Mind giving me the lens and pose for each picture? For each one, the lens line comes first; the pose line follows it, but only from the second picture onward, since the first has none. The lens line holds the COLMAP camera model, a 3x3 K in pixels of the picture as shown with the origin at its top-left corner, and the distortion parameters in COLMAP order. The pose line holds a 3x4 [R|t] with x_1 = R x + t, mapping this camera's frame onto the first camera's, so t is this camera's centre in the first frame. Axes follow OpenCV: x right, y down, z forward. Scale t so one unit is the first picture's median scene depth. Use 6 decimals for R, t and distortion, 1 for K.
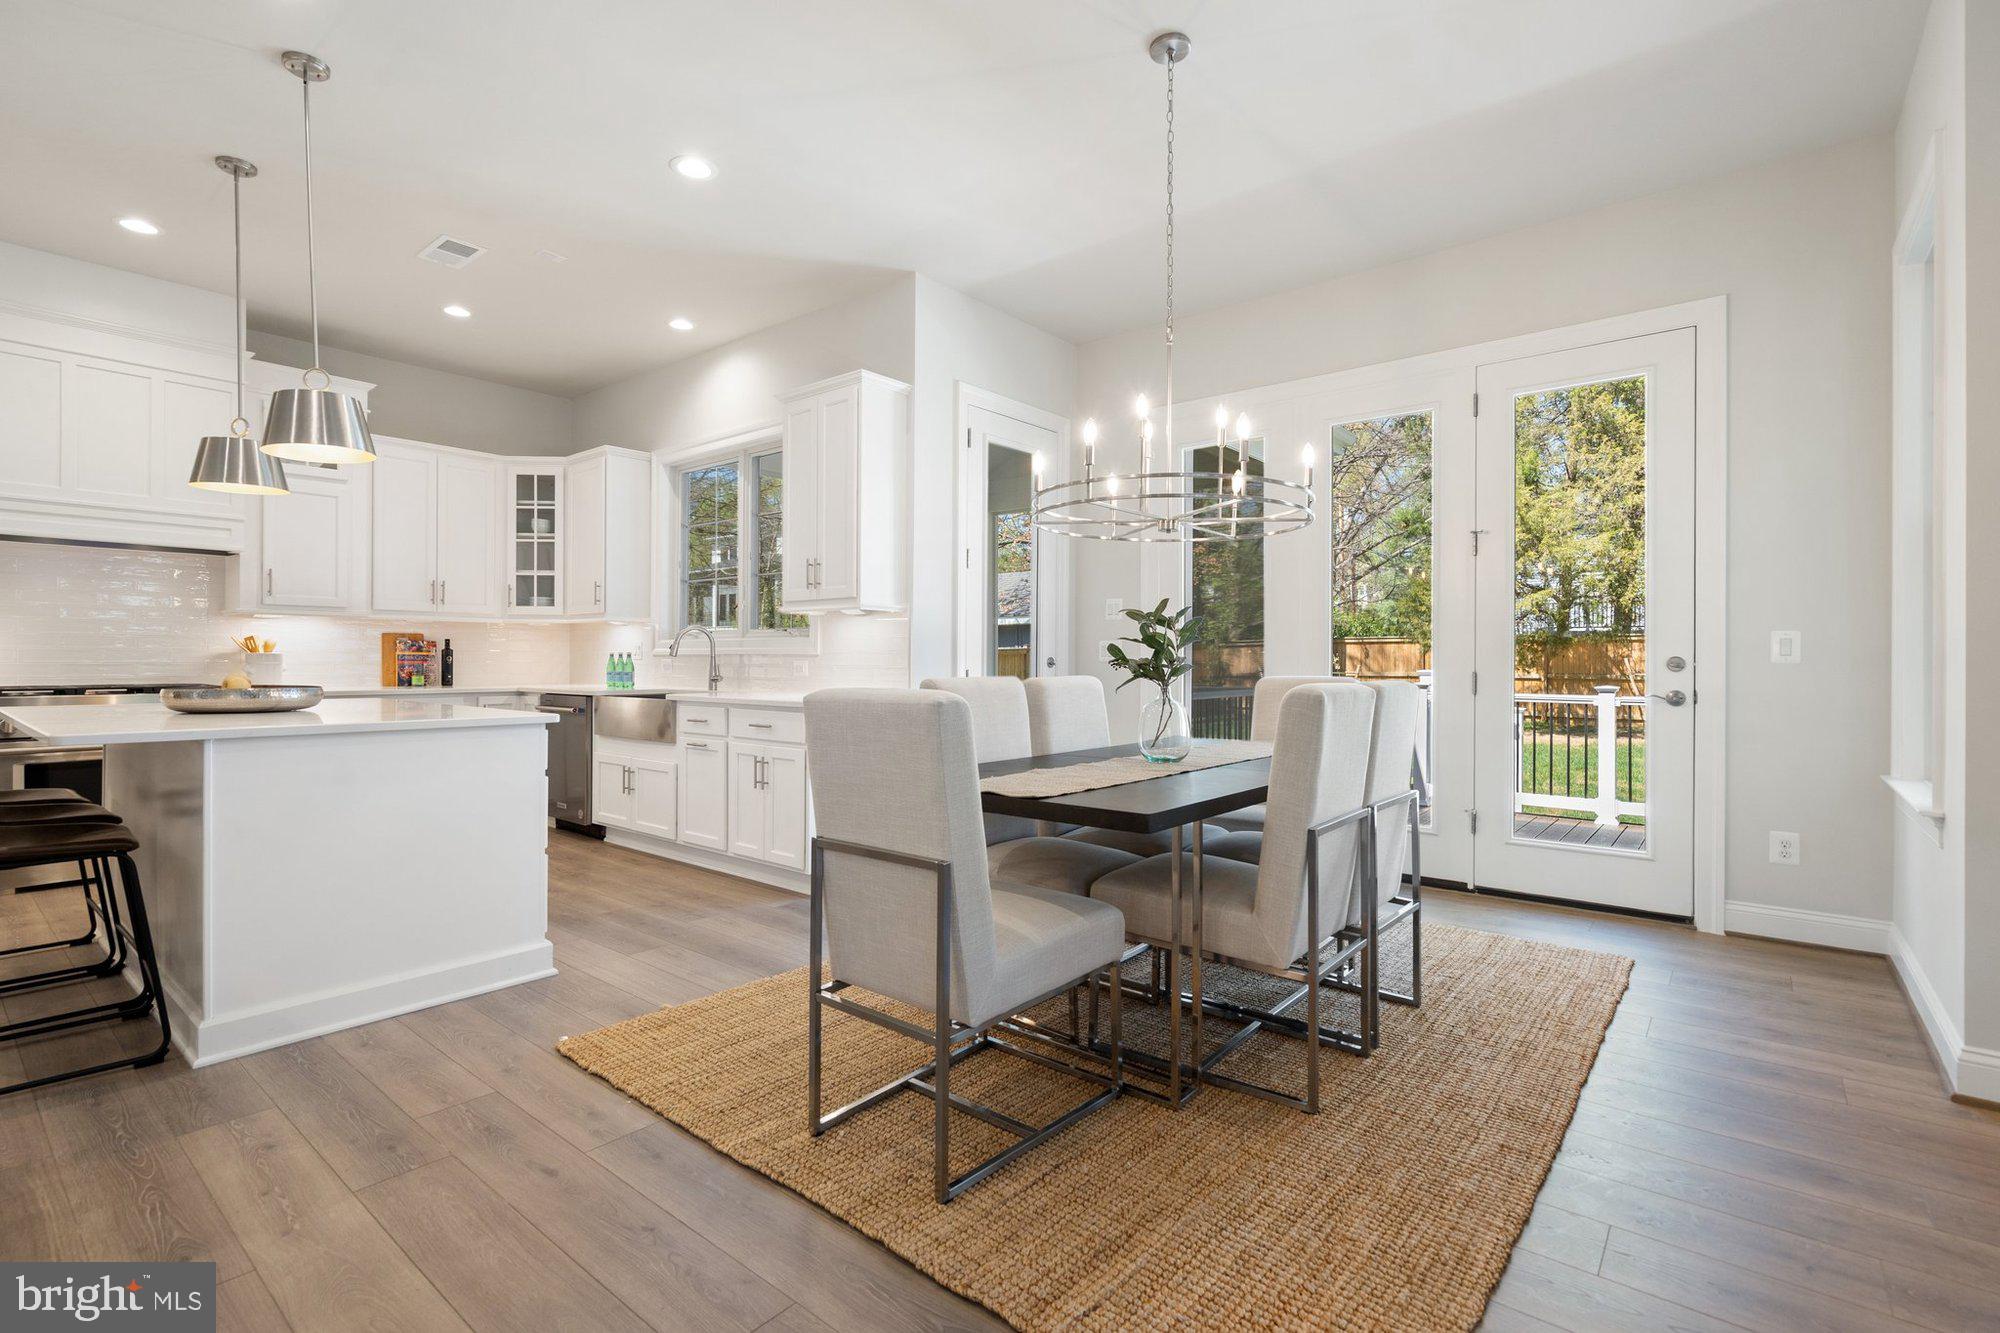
lens RADIAL K [[920.5, 0, 1002.0], [0, 920.5, 659.8], [0, 0, 1]] dist [0.002079, 0.000521]
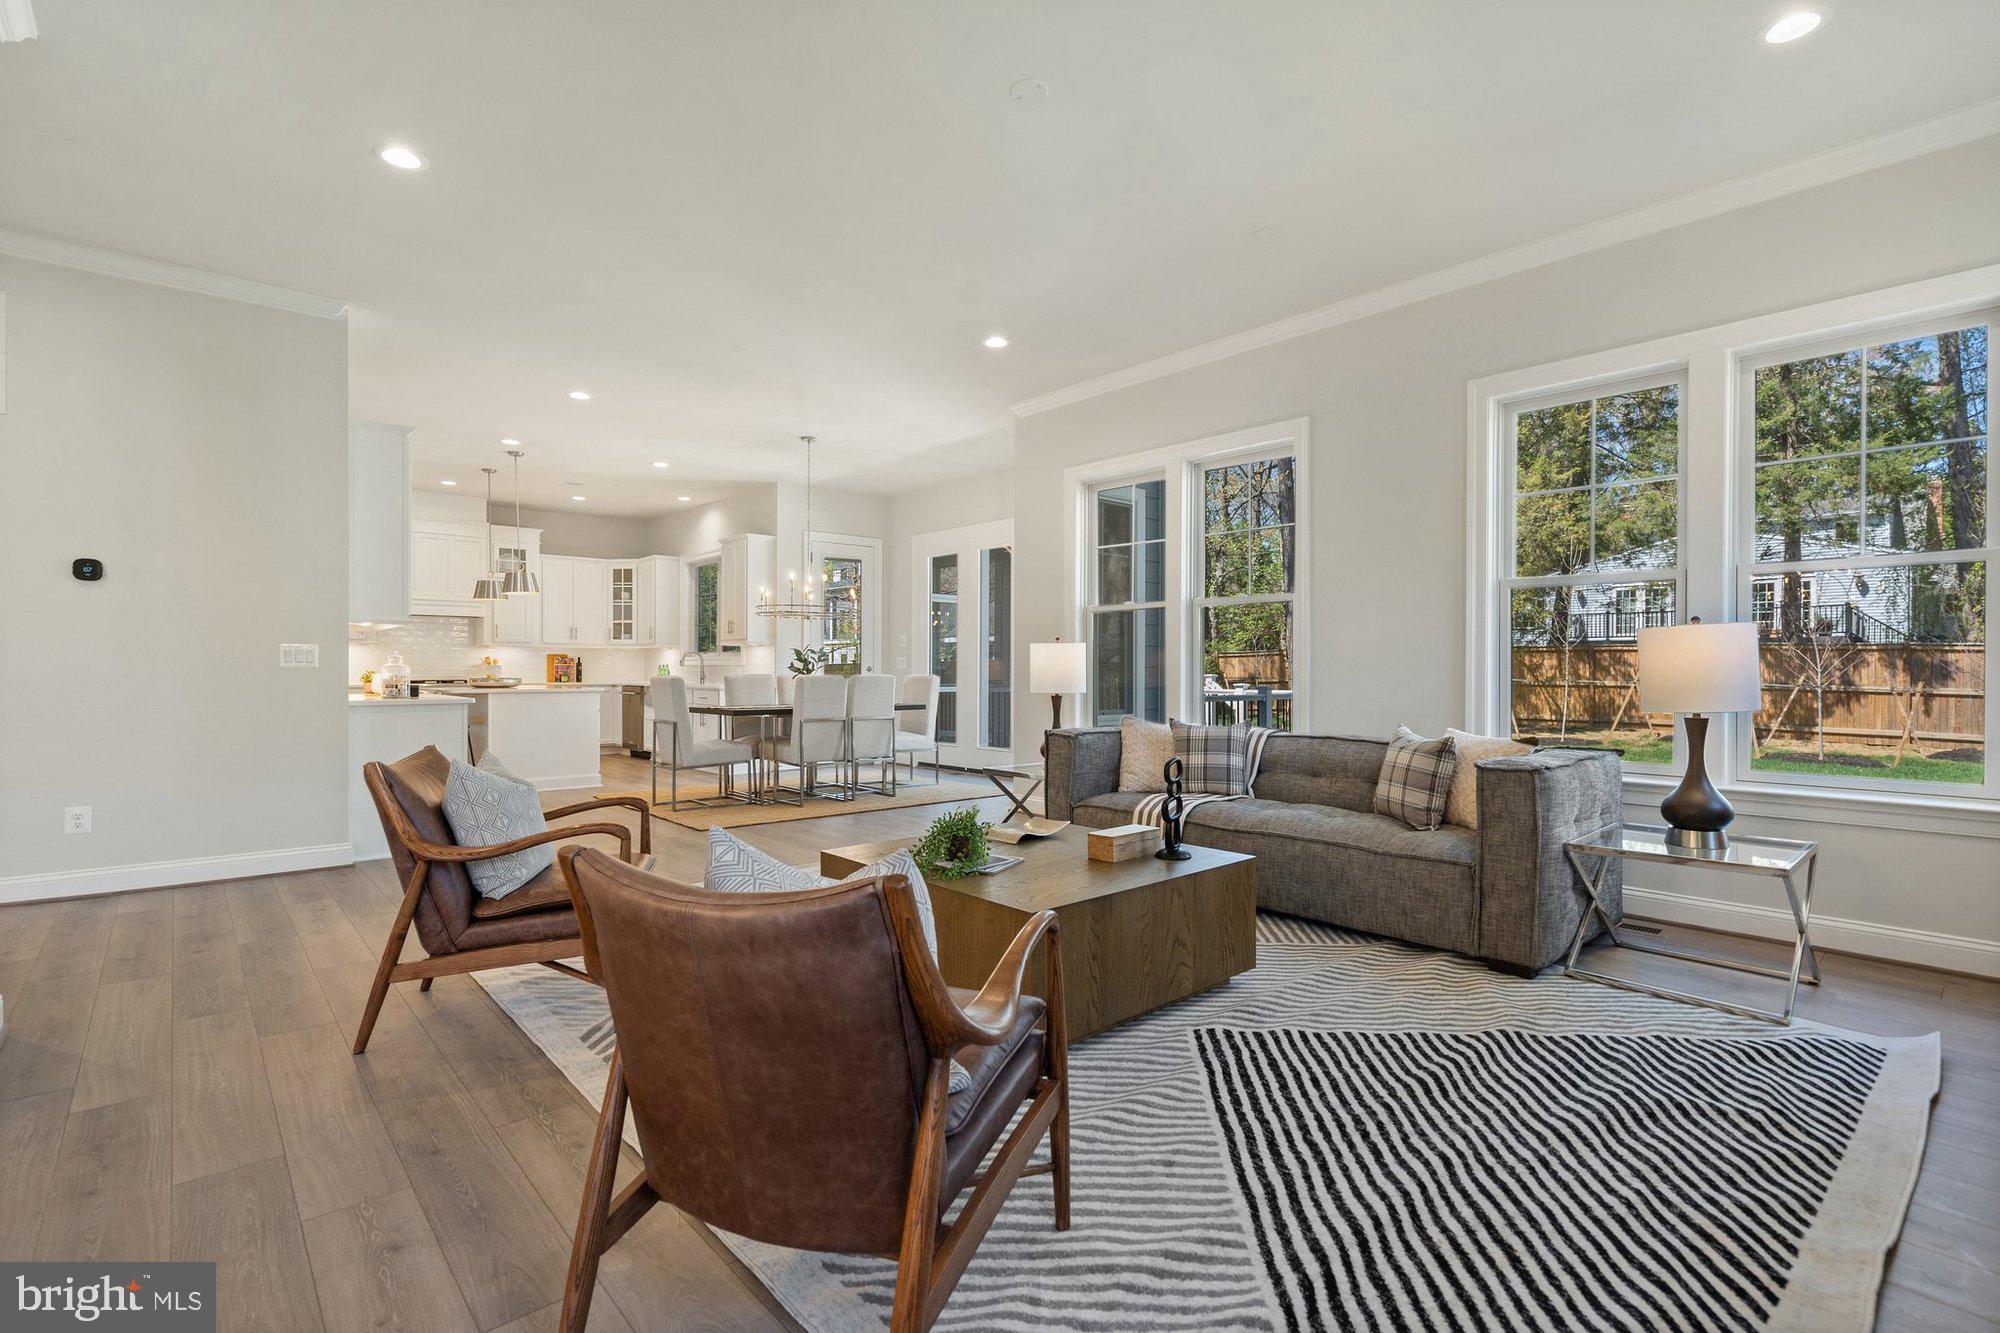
lens RADIAL K [[920.5, 0, 997.9], [0, 920.5, 671.3], [0, 0, 1]] dist [0.002079, 0.000521]
pose [[0.988615, -0.000545, -0.150467, 0.564960], [0.001326, 0.999986, 0.005091, -0.002048], [0.150462, -0.005233, 0.988602, -0.785330]]
